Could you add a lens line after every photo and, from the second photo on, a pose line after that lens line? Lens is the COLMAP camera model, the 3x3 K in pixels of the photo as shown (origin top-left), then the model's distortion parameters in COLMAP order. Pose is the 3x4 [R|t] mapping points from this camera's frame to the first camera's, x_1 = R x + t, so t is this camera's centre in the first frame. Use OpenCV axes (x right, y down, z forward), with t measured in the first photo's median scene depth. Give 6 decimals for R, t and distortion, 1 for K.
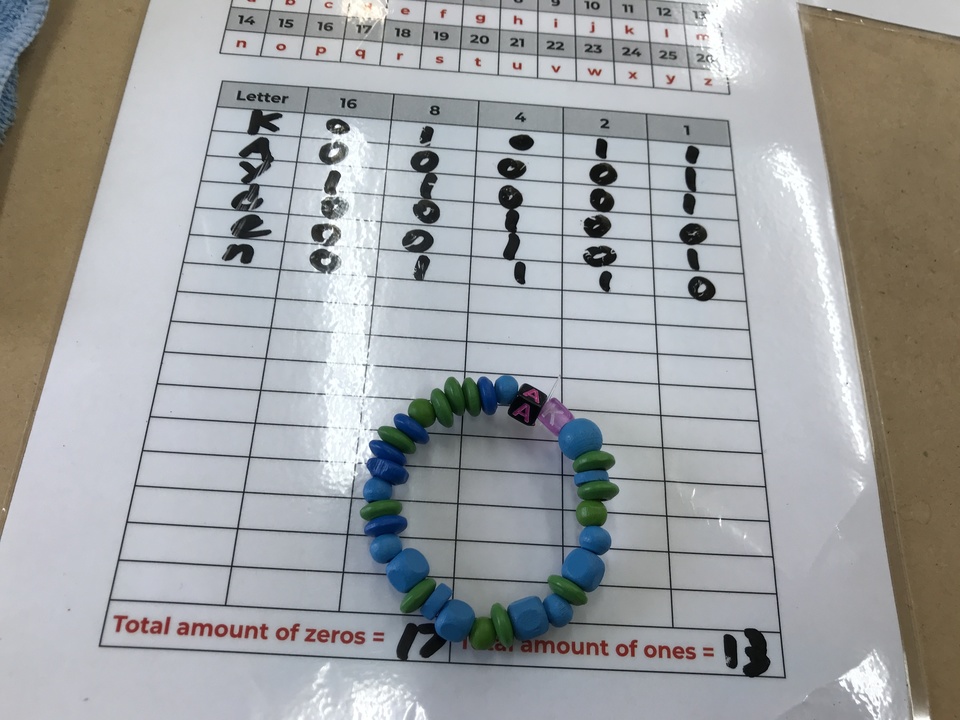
lens RADIAL K [[760.1, 0, 480.8], [0, 760.1, 374.4], [0, 0, 1]] dist [-0.121050, 0.001243]
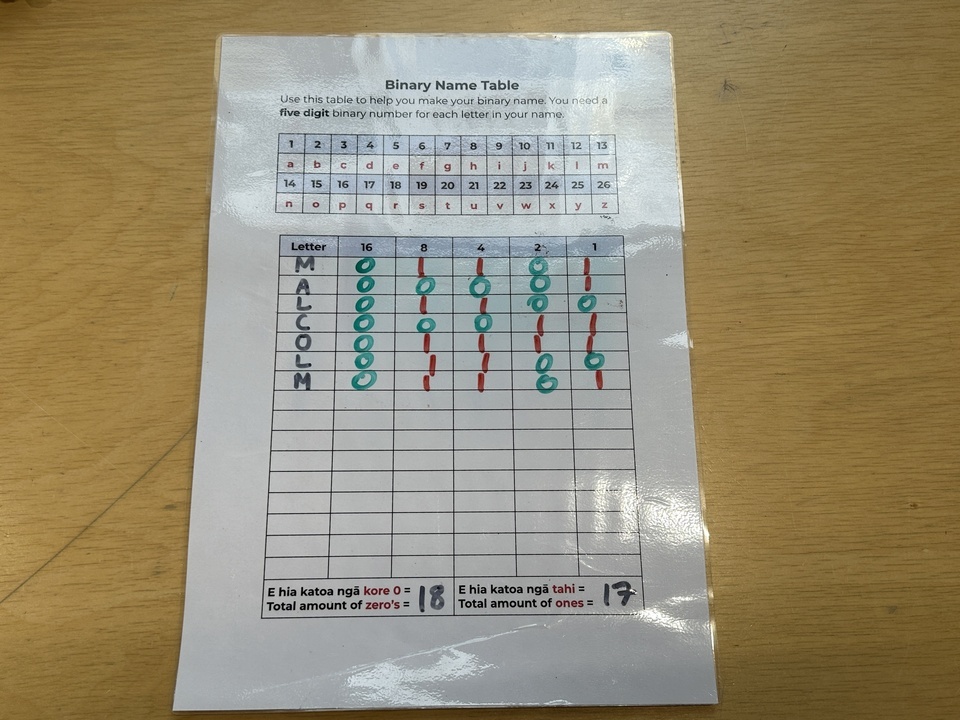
lens RADIAL K [[941.9, 0, 480.0], [0, 941.9, 360.0], [0, 0, 1]] dist [-0.254801, -0.003222]
pose [[0.971741, -0.114259, -0.206555, 0.412635], [0.132258, 0.988336, 0.075494, -0.274481], [0.195520, -0.100679, 0.975518, -0.788507]]
